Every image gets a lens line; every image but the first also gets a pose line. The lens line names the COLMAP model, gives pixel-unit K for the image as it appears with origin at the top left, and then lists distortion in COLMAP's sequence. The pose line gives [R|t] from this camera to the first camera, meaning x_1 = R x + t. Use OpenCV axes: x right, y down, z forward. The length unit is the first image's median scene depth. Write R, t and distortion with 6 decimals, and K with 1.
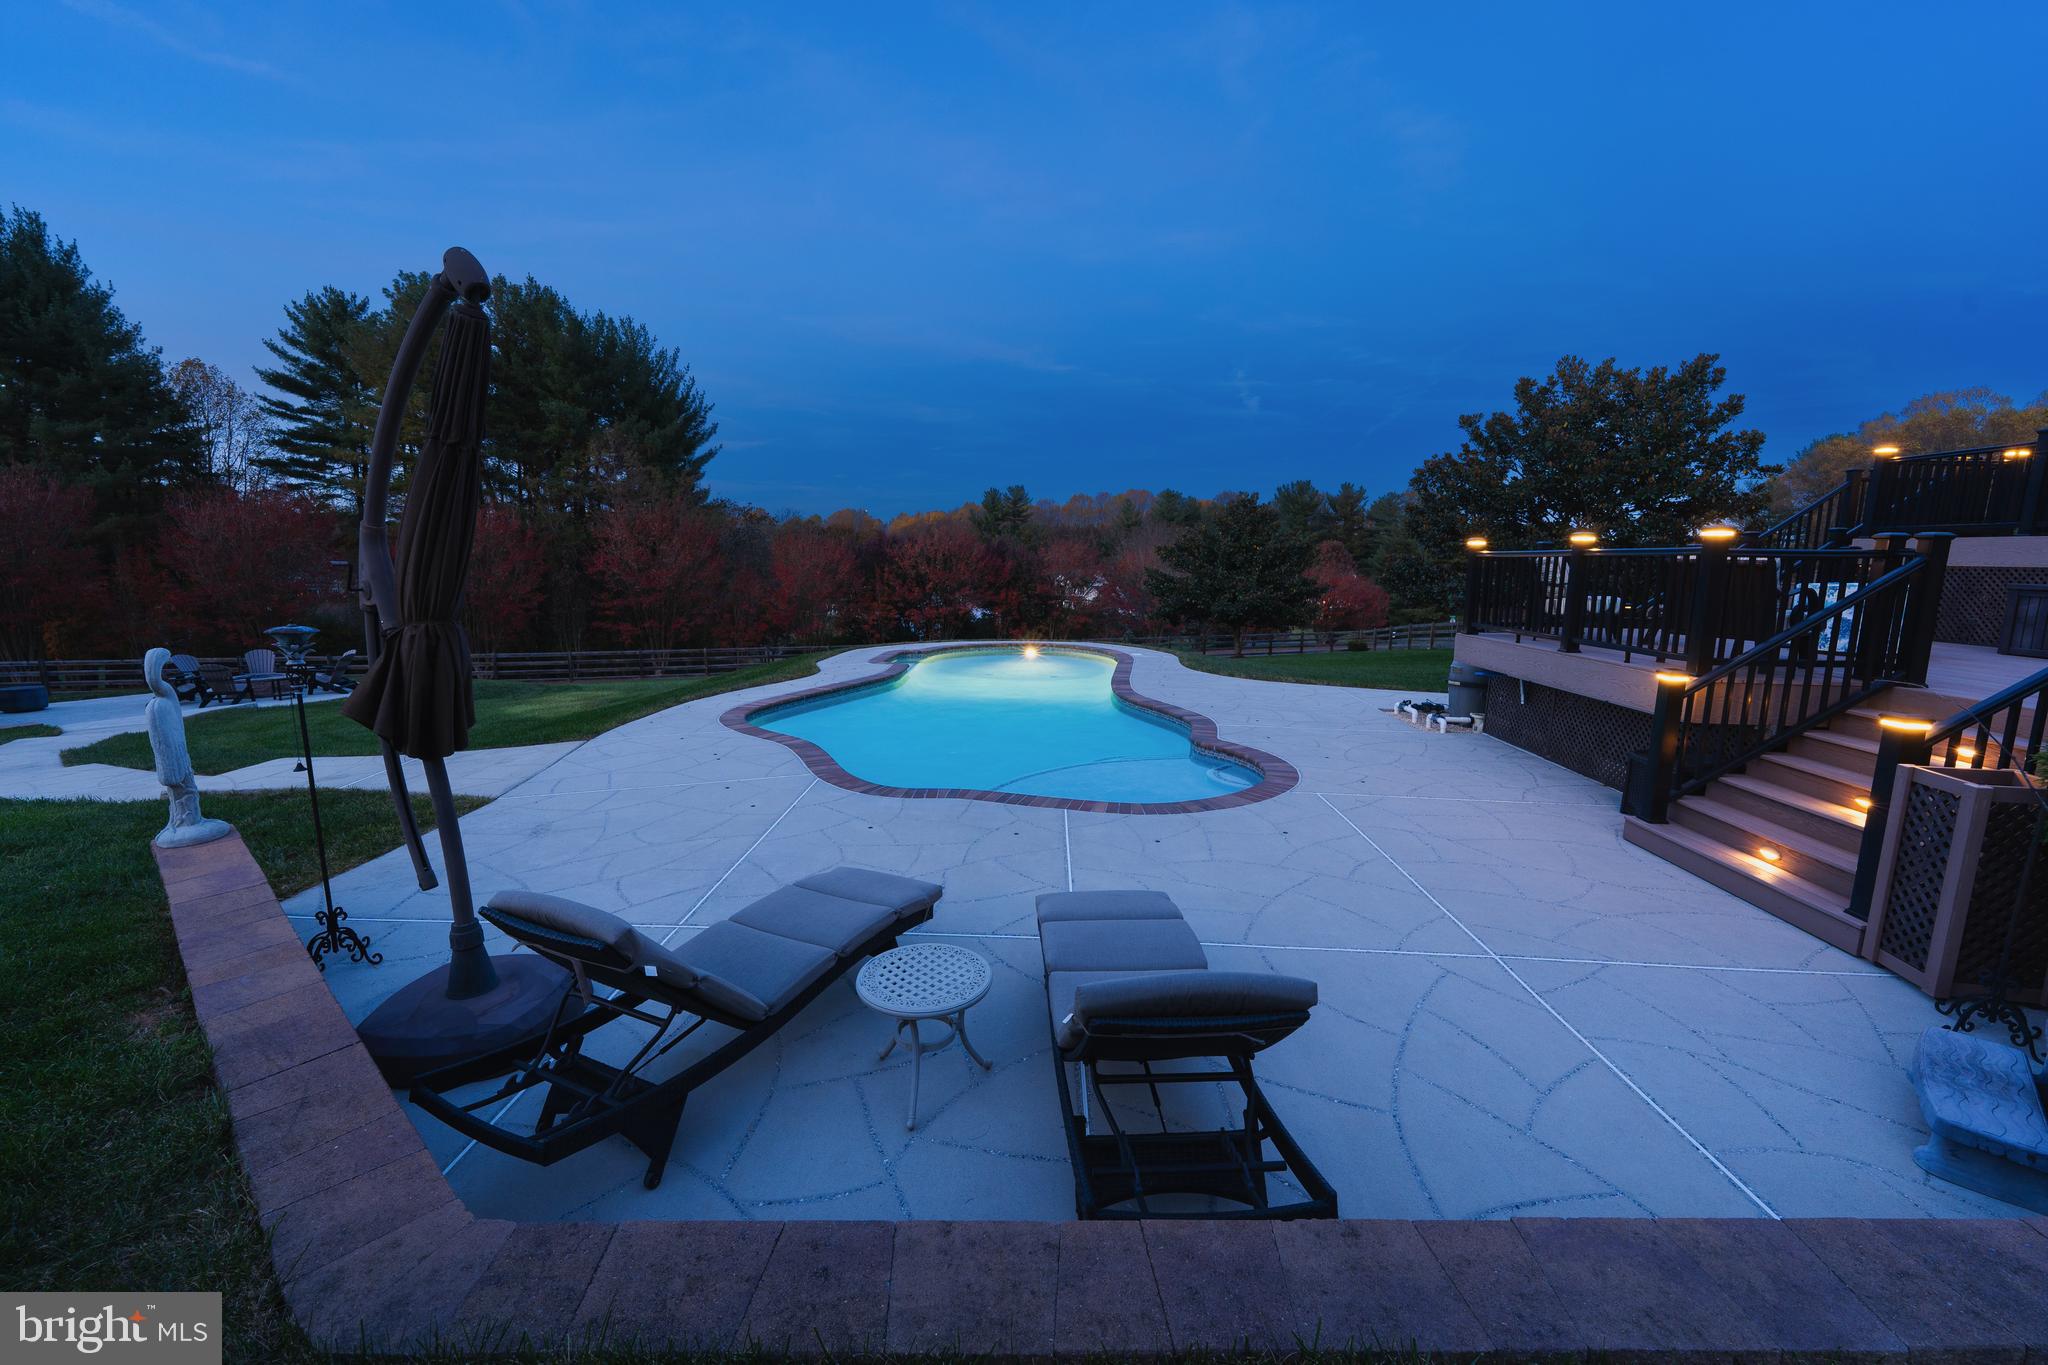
lens RADIAL K [[804.1, 0, 1030.5], [0, 804.1, 716.4], [0, 0, 1]] dist [0.000388, 0.000496]
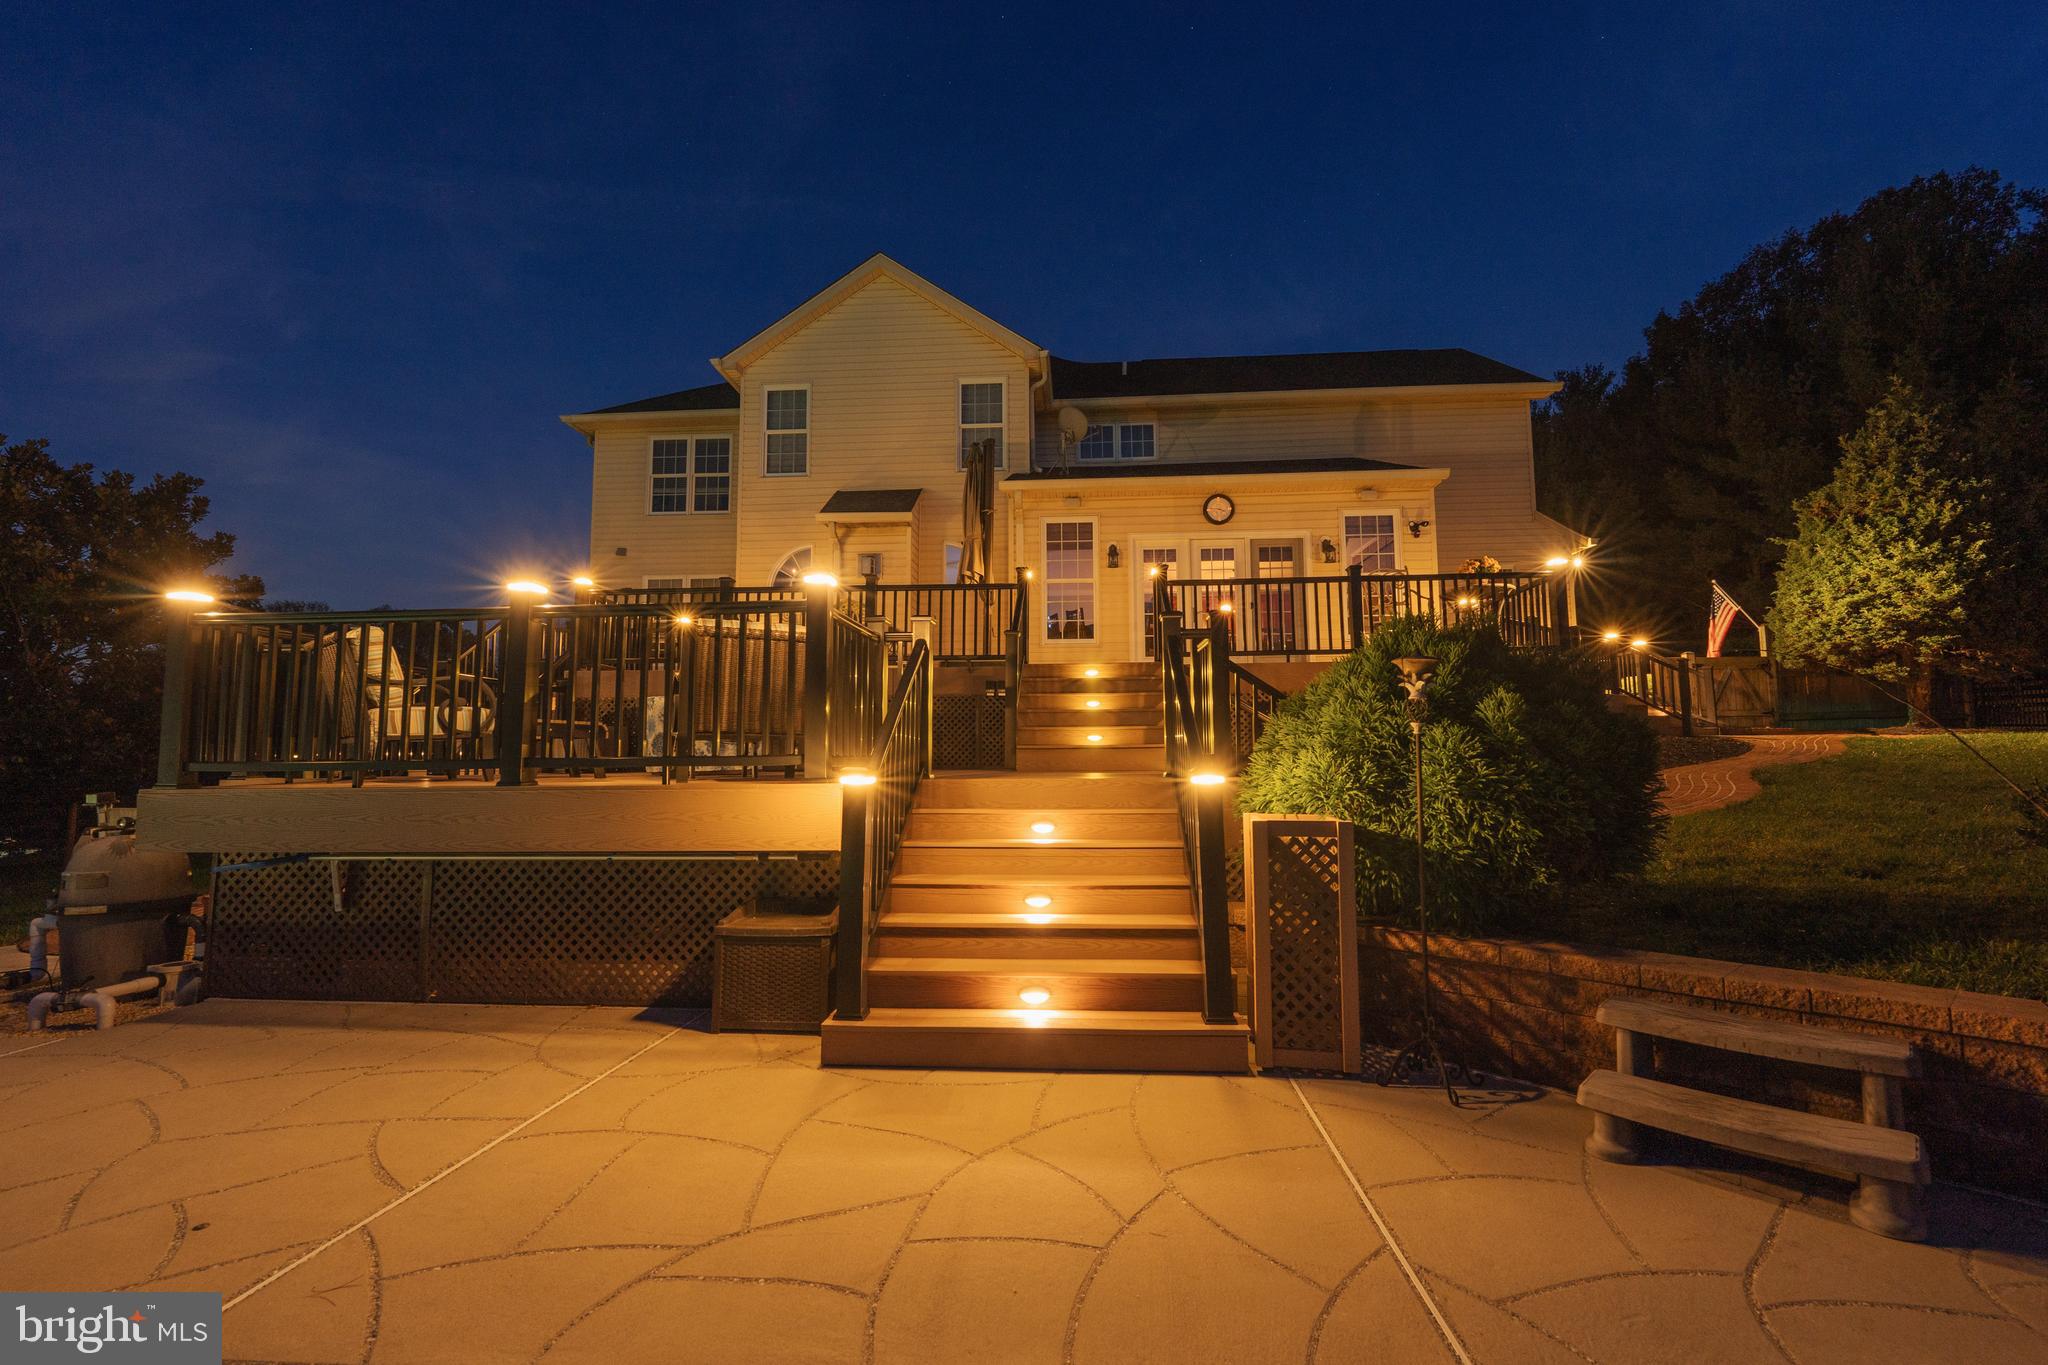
lens RADIAL K [[863.1, 0, 1024.0], [0, 863.1, 682.5], [0, 0, 1]] dist [-0.011446, -0.000020]
pose [[0.026229, 0.075335, 0.996813, 0.029410], [0.205032, 0.975552, -0.079123, -0.009956], [-0.978404, 0.206454, 0.010141, 0.212787]]
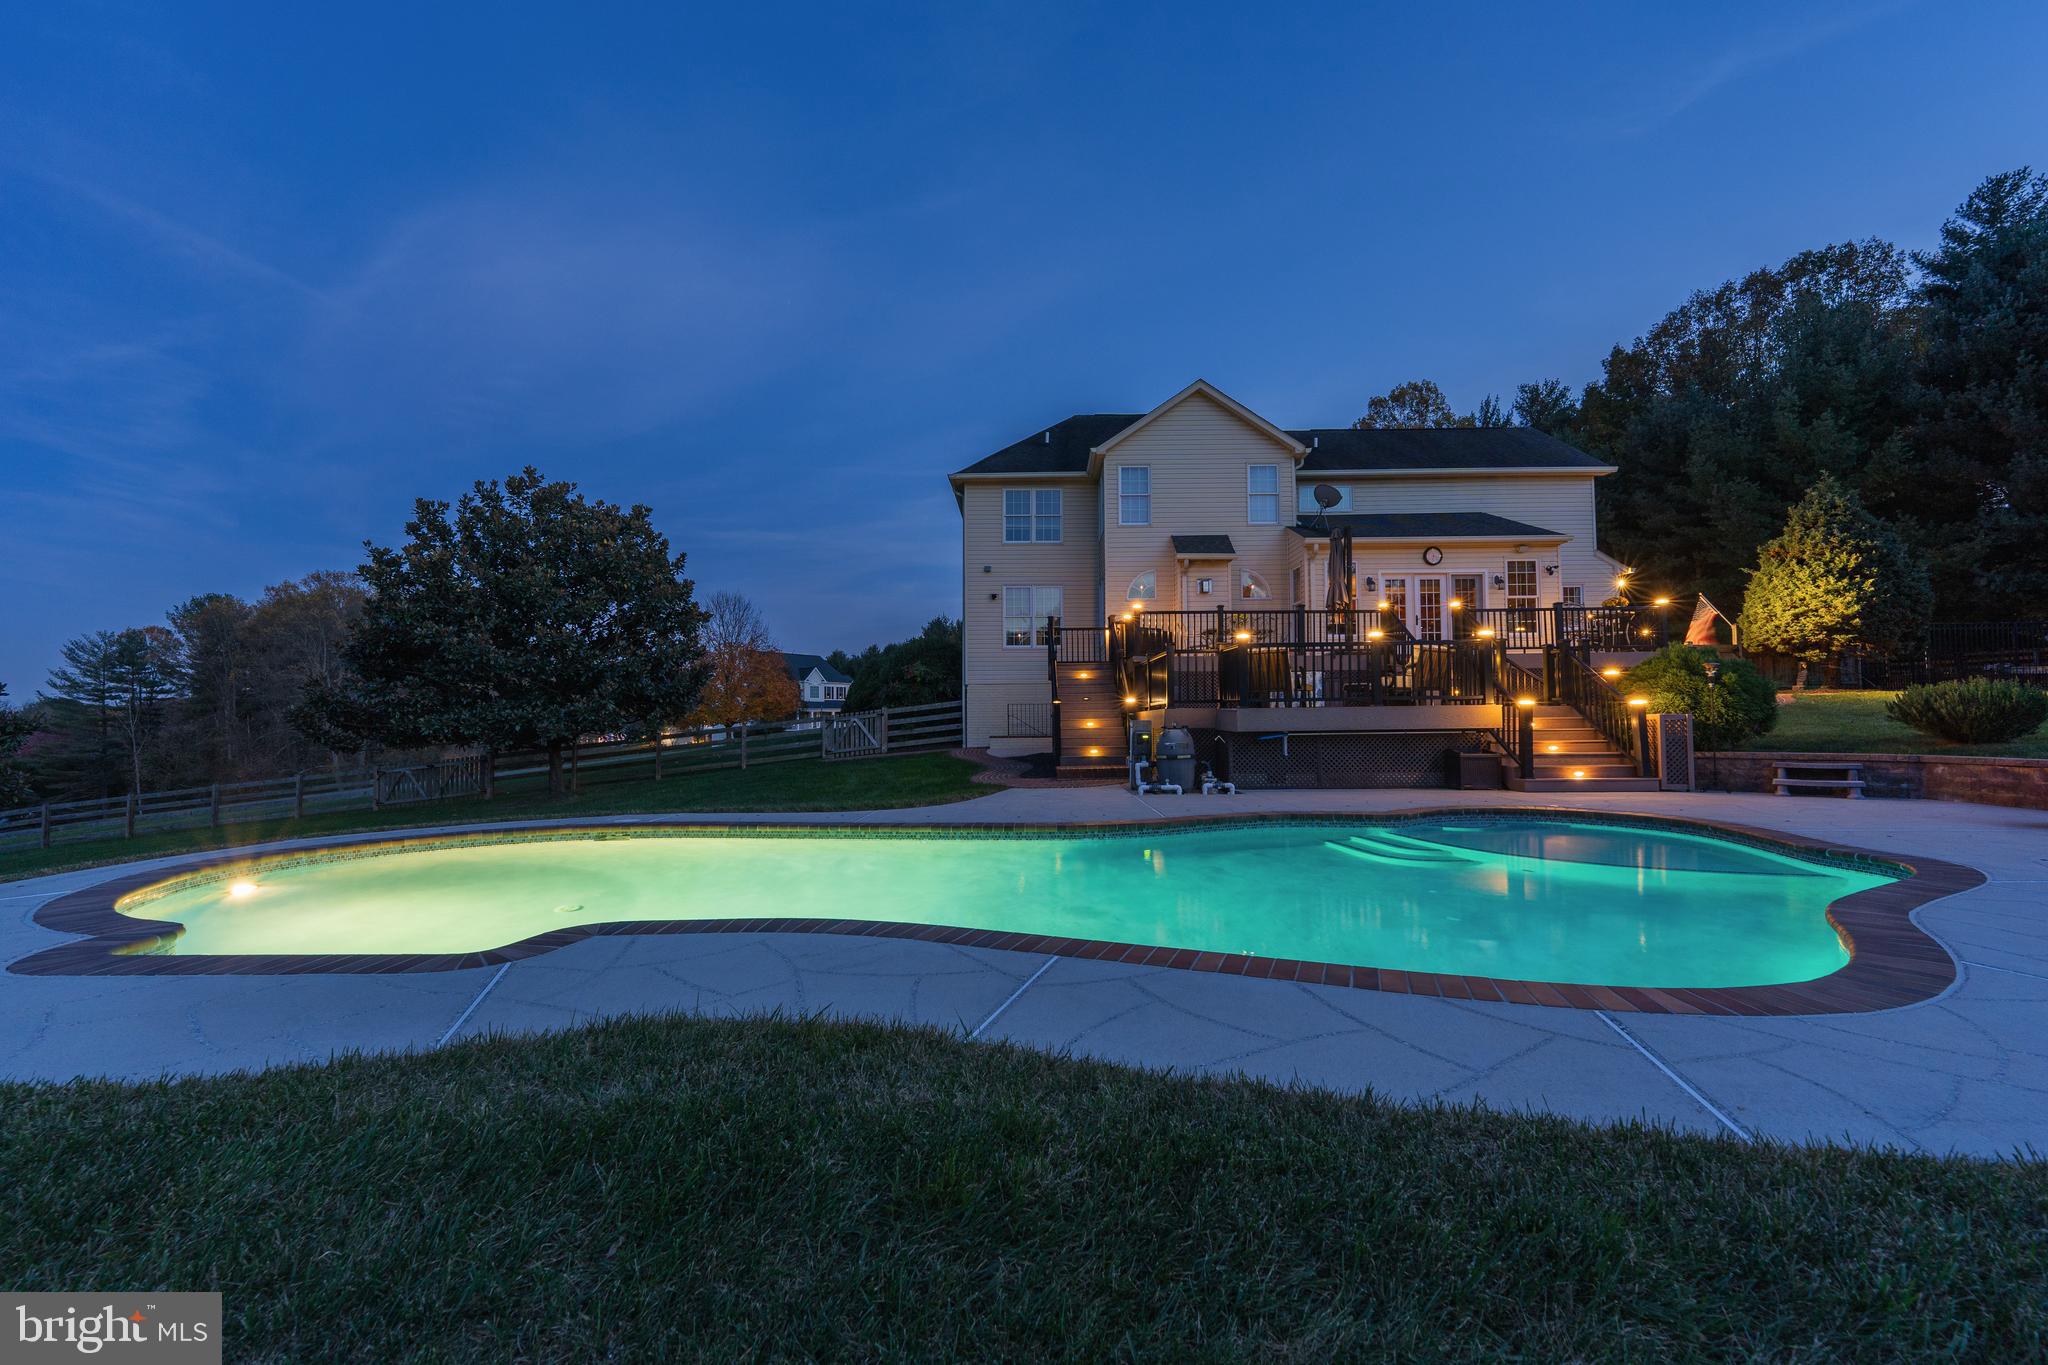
lens RADIAL K [[833.2, 0, 1024.0], [0, 833.2, 682.5], [0, 0, 1]] dist [-0.001524, 0.000774]
pose [[-0.033725, 0.034908, 0.998821, -0.304420], [0.205997, 0.978174, -0.027231, -0.074274], [-0.977971, 0.204836, -0.040180, 0.579087]]
